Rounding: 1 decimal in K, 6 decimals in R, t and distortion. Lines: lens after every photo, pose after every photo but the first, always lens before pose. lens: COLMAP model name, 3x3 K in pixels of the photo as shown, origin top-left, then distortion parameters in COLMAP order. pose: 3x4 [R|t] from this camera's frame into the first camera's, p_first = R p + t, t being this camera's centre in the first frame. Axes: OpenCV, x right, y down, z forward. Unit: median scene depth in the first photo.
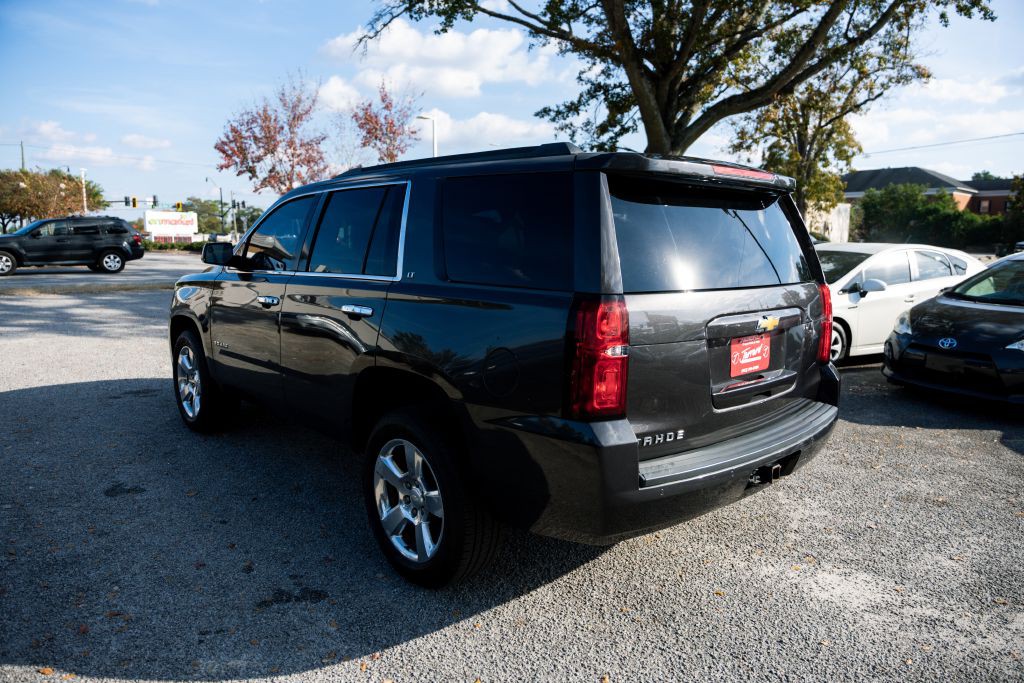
lens RADIAL K [[677.2, 0, 512.0], [0, 677.2, 341.5], [0, 0, 1]] dist [-0.014258, 0.002897]
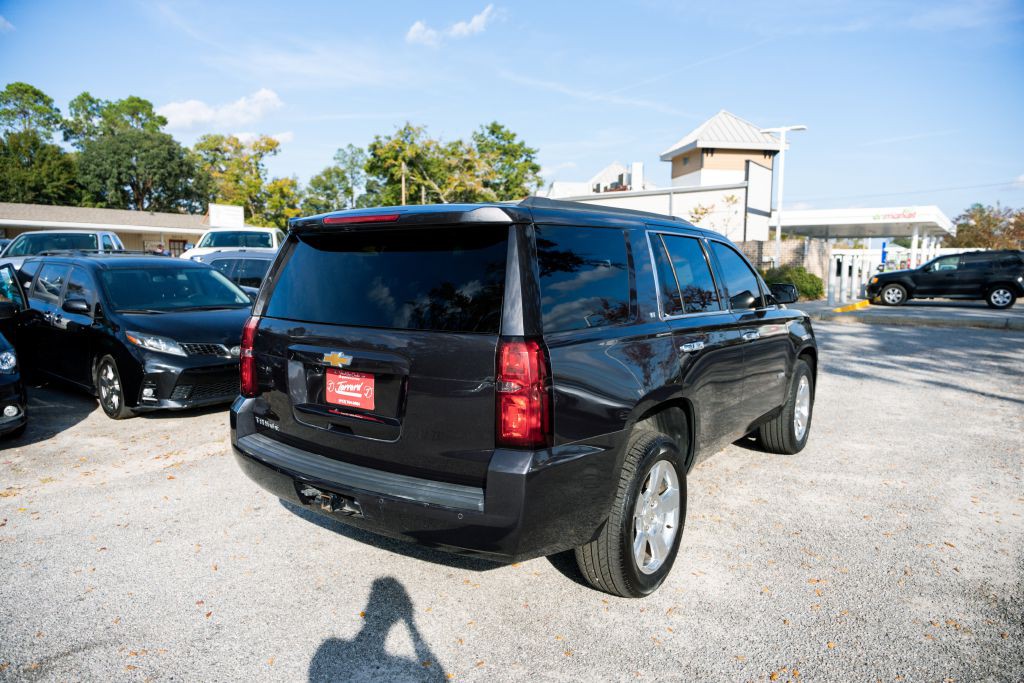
lens RADIAL K [[677.2, 0, 512.0], [0, 677.2, 341.5], [0, 0, 1]] dist [-0.014258, 0.002897]
pose [[0.213520, 0.095301, -0.972279, 0.186633], [-0.142102, 0.987676, 0.065603, -0.020826], [0.966549, 0.124155, 0.224430, 0.130266]]
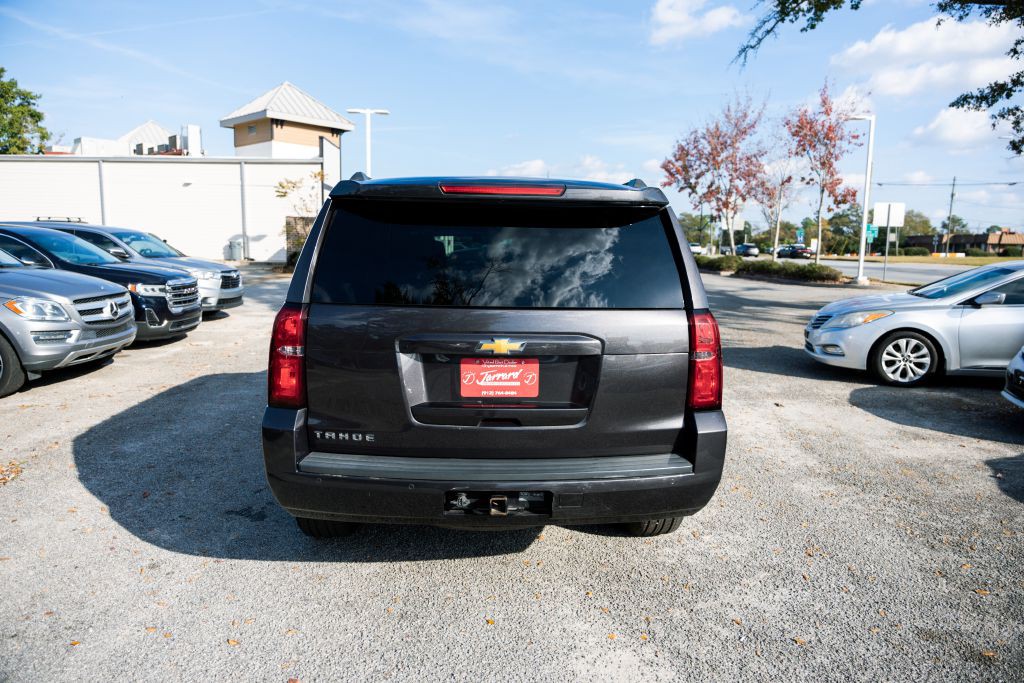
lens RADIAL K [[677.2, 0, 512.0], [0, 677.2, 341.5], [0, 0, 1]] dist [-0.014258, 0.002897]
pose [[0.773847, 0.090035, -0.626941, 0.125759], [-0.101991, 0.994641, 0.016950, -0.006569], [0.625107, 0.050826, 0.778883, 0.033867]]
